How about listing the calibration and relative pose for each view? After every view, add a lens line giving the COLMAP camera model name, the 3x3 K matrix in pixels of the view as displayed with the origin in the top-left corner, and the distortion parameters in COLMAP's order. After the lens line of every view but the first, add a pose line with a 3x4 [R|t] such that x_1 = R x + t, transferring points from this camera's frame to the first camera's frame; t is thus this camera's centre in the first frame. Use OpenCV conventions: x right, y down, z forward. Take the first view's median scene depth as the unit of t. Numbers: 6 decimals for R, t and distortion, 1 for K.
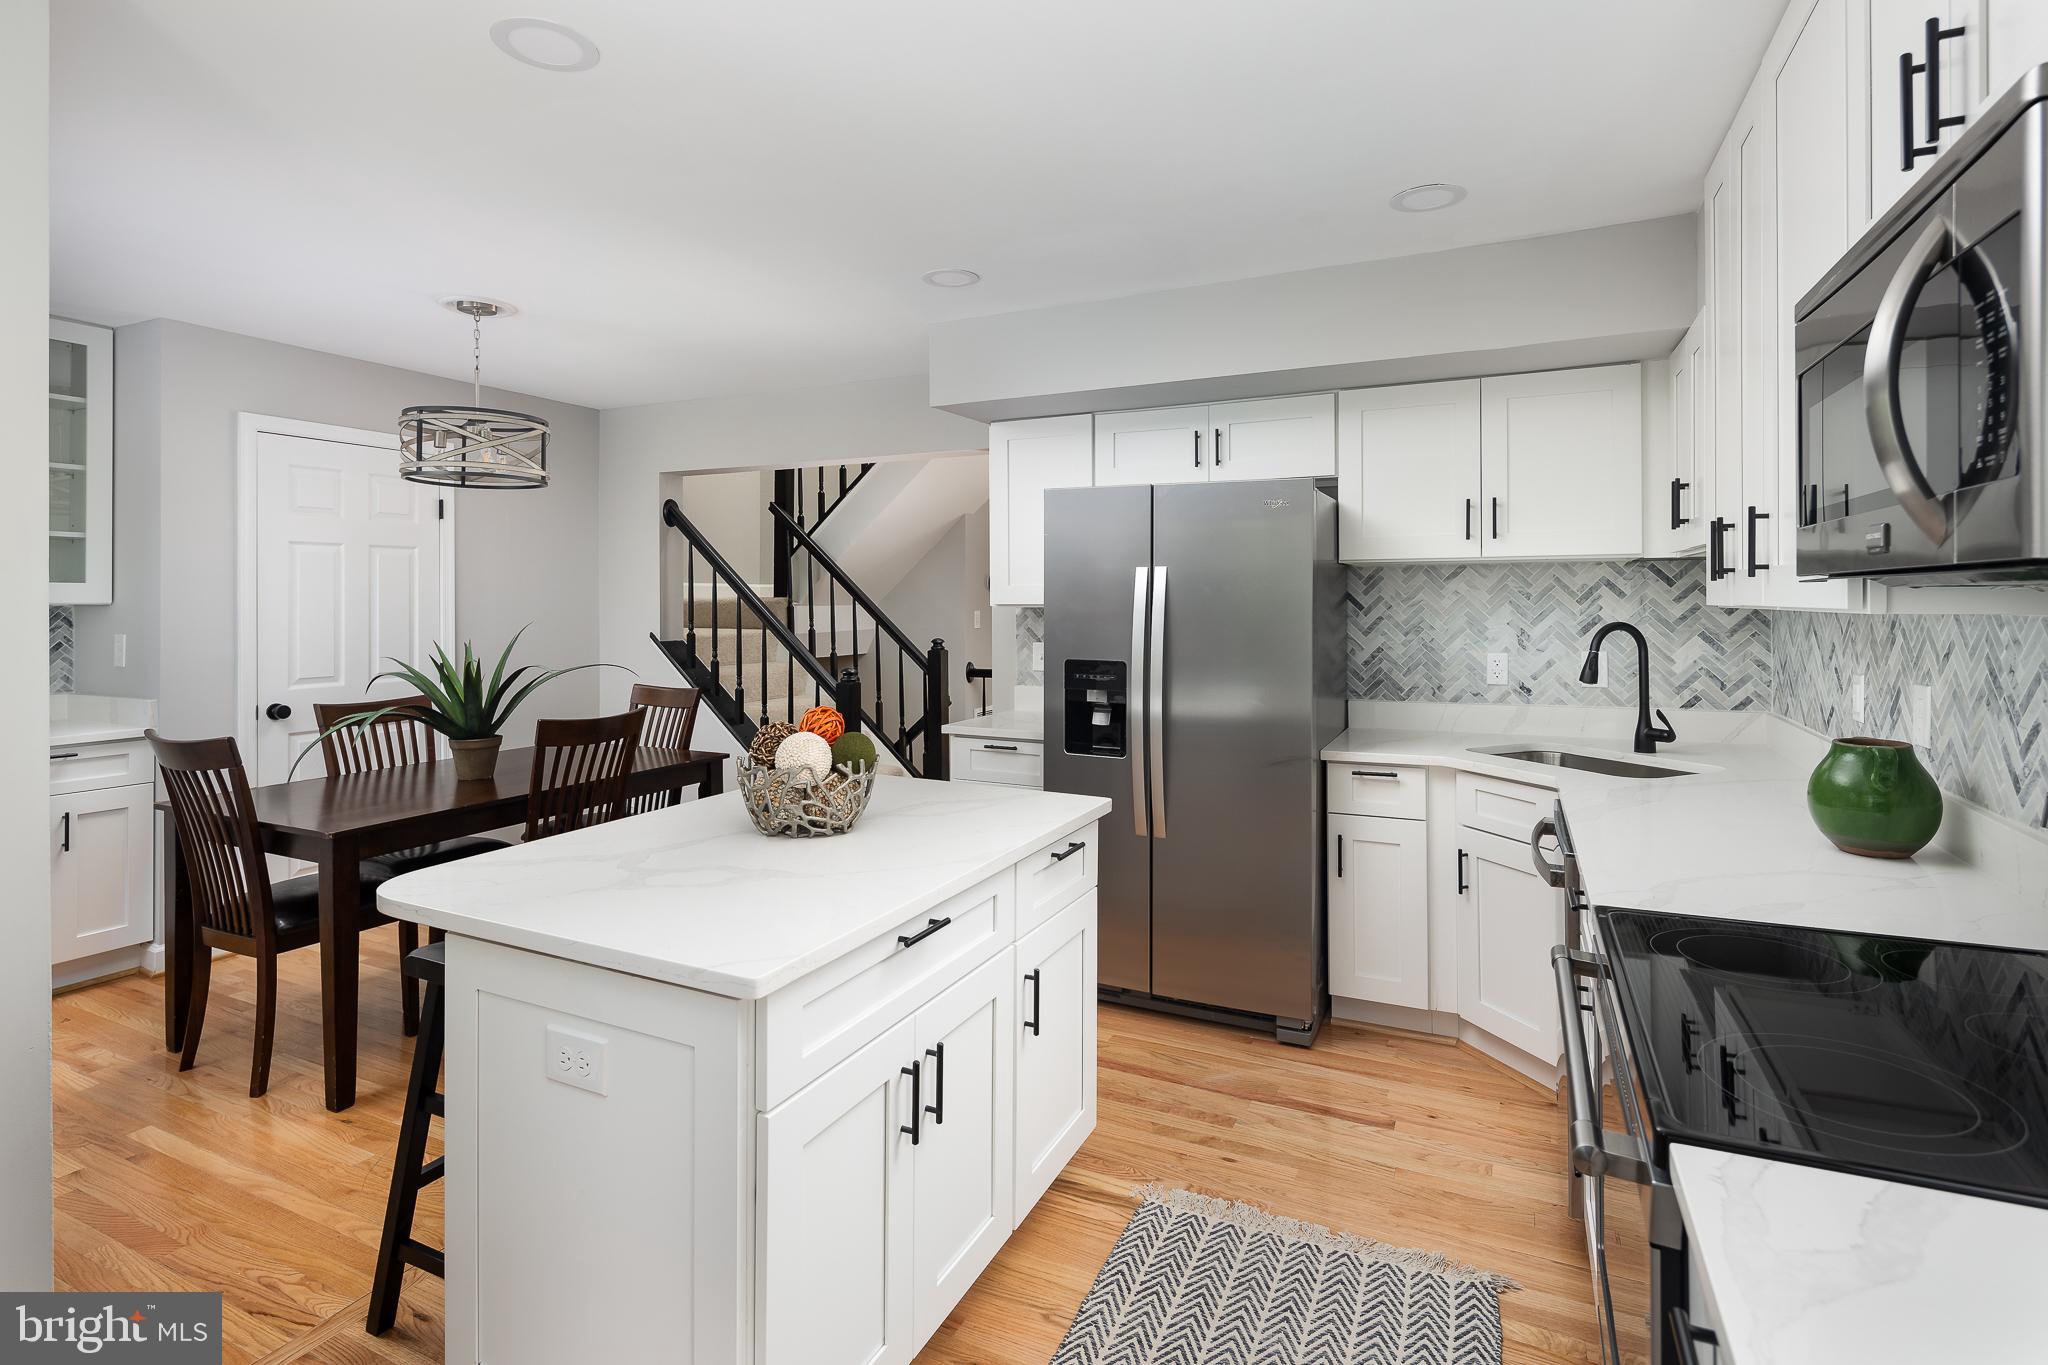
lens RADIAL K [[992.9, 0, 1033.1], [0, 992.9, 605.6], [0, 0, 1]] dist [0.011409, -0.005833]
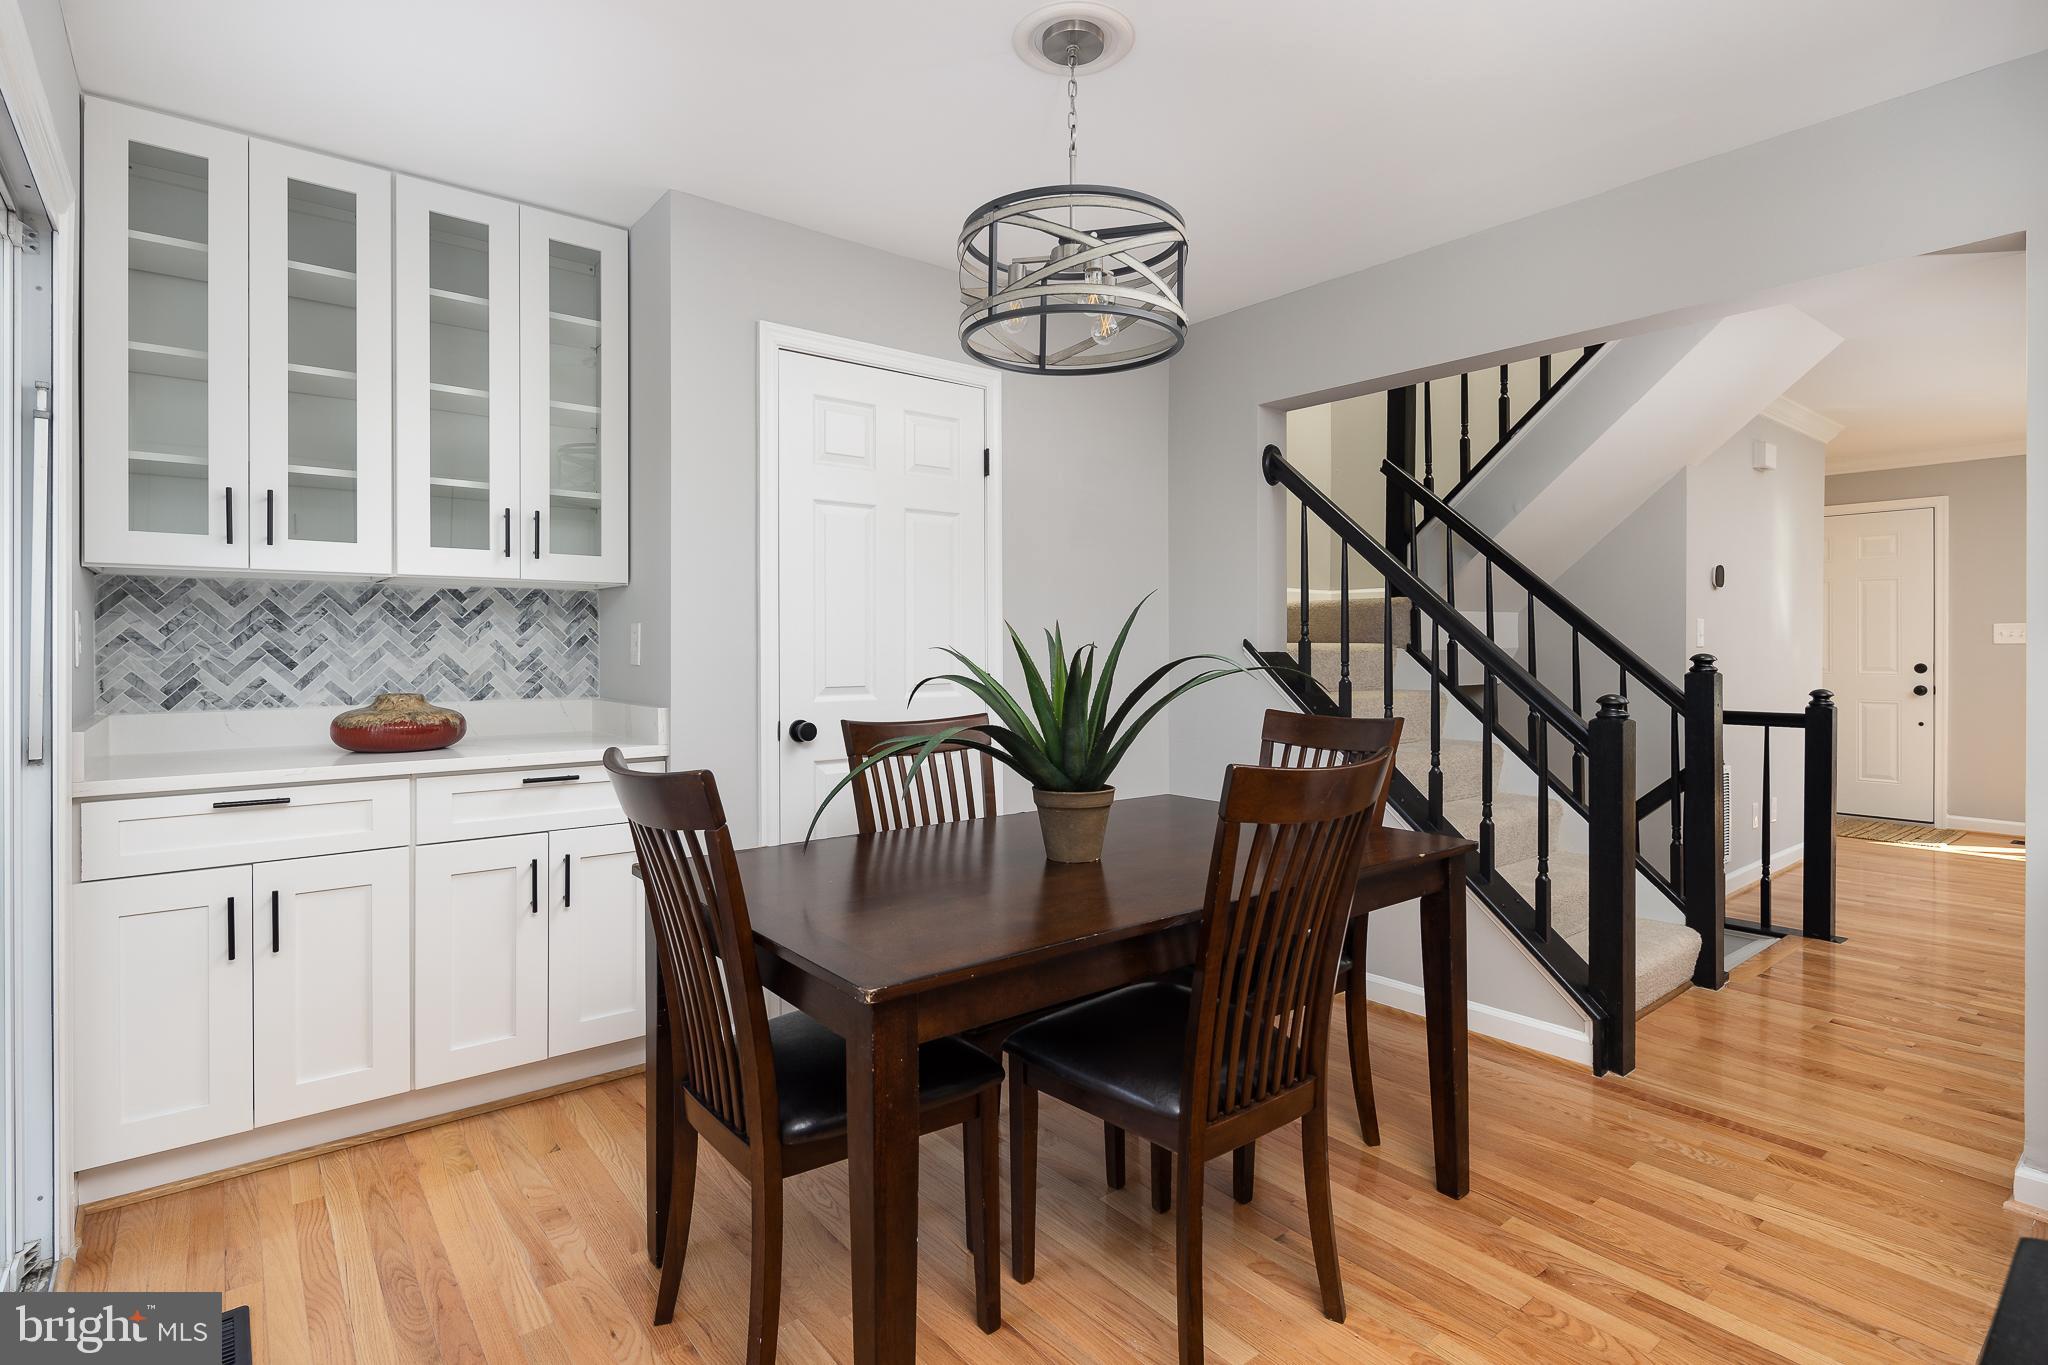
lens RADIAL K [[992.9, 0, 1024.0], [0, 992.9, 650.2], [0, 0, 1]] dist [0.011409, -0.005833]
pose [[0.901433, 0.001459, -0.432916, -0.317460], [-0.002048, 0.999998, -0.000895, 0.050575], [0.432914, 0.001693, 0.901434, 0.444564]]
